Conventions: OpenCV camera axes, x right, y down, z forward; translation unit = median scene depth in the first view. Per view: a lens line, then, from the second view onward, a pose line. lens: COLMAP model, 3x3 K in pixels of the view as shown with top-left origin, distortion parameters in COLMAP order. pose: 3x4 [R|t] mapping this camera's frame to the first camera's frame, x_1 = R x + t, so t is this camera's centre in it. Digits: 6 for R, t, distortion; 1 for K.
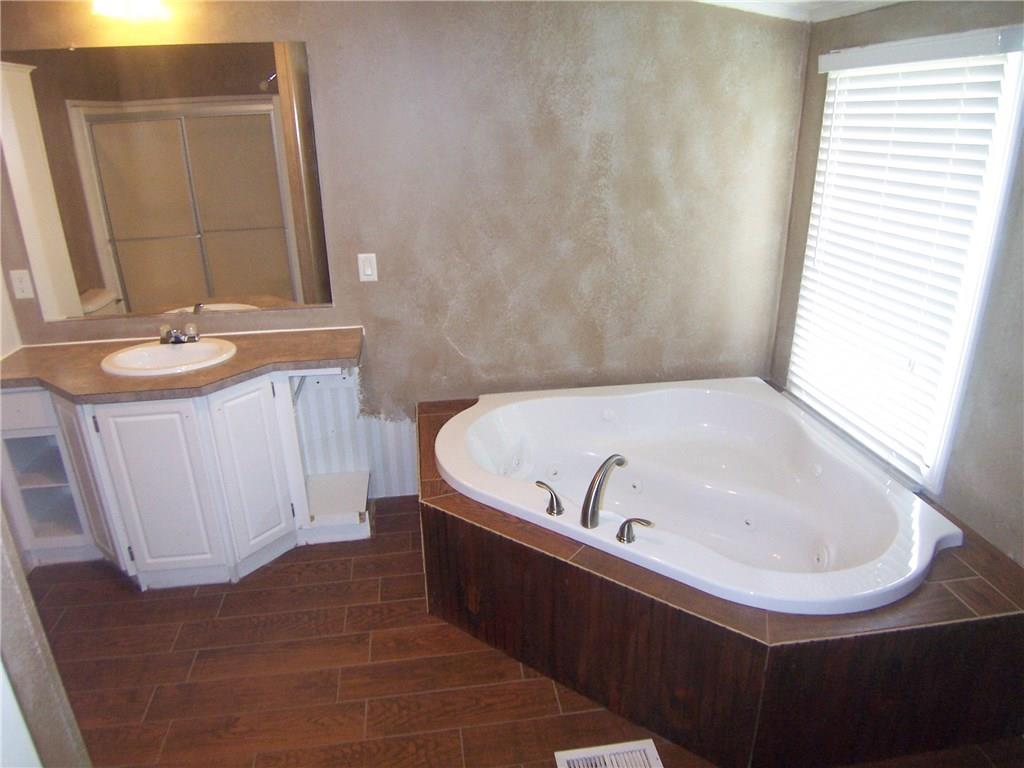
lens RADIAL K [[687.1, 0, 512.0], [0, 687.1, 384.0], [0, 0, 1]] dist [-0.058445, 0.000741]
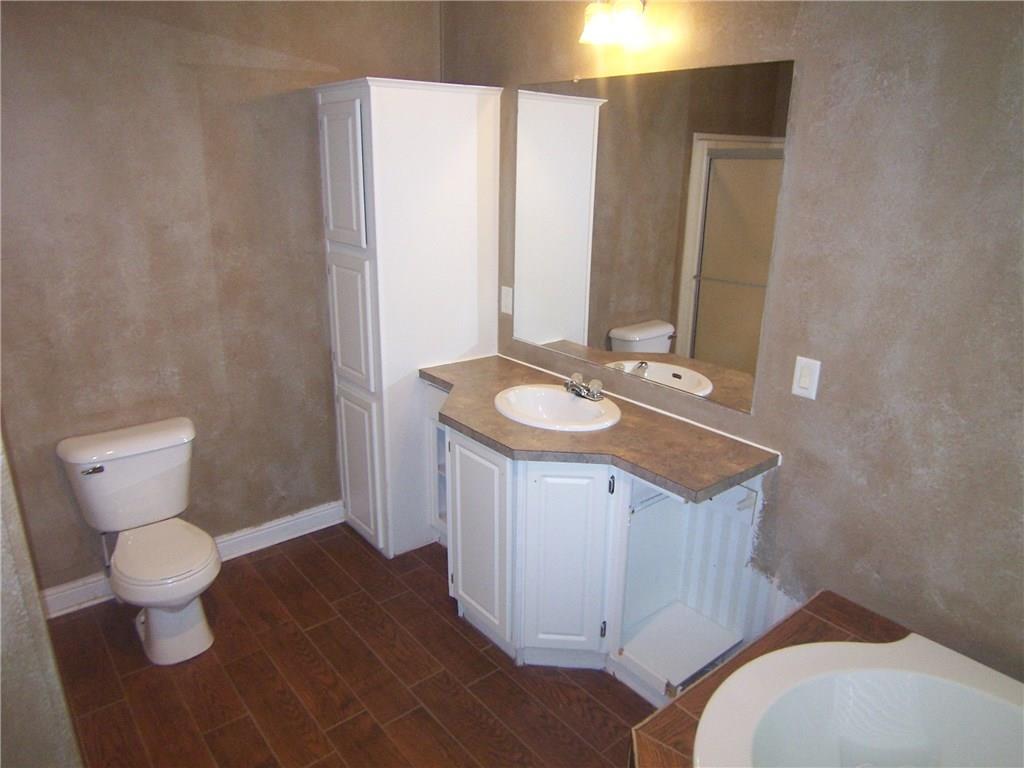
lens RADIAL K [[699.4, 0, 512.0], [0, 699.4, 384.0], [0, 0, 1]] dist [-0.000414, -0.001112]
pose [[0.511734, 0.283555, -0.811003, 0.213597], [-0.333430, 0.935524, 0.116701, -0.146468], [0.791804, 0.210693, 0.573285, 0.352600]]
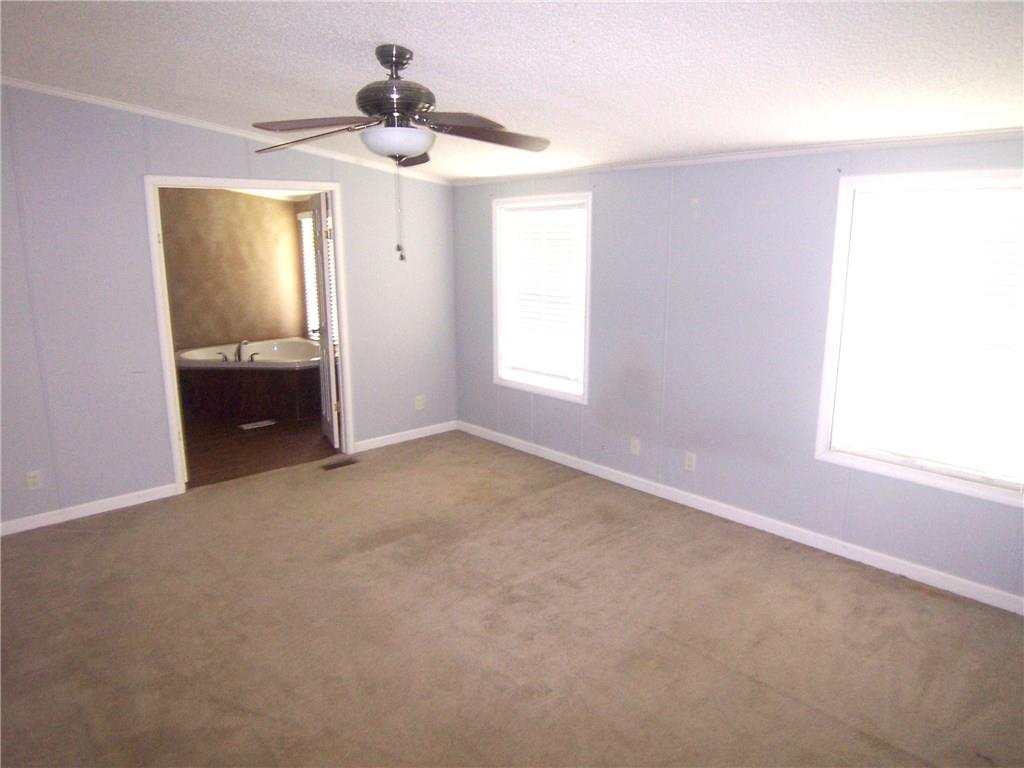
lens RADIAL K [[687.1, 0, 512.0], [0, 687.1, 384.0], [0, 0, 1]] dist [-0.058445, 0.000741]
pose [[0.833401, -0.105052, 0.542593, -0.380673], [0.191269, 0.975923, -0.104833, 0.617317], [-0.518516, 0.191150, 0.833428, -1.553816]]
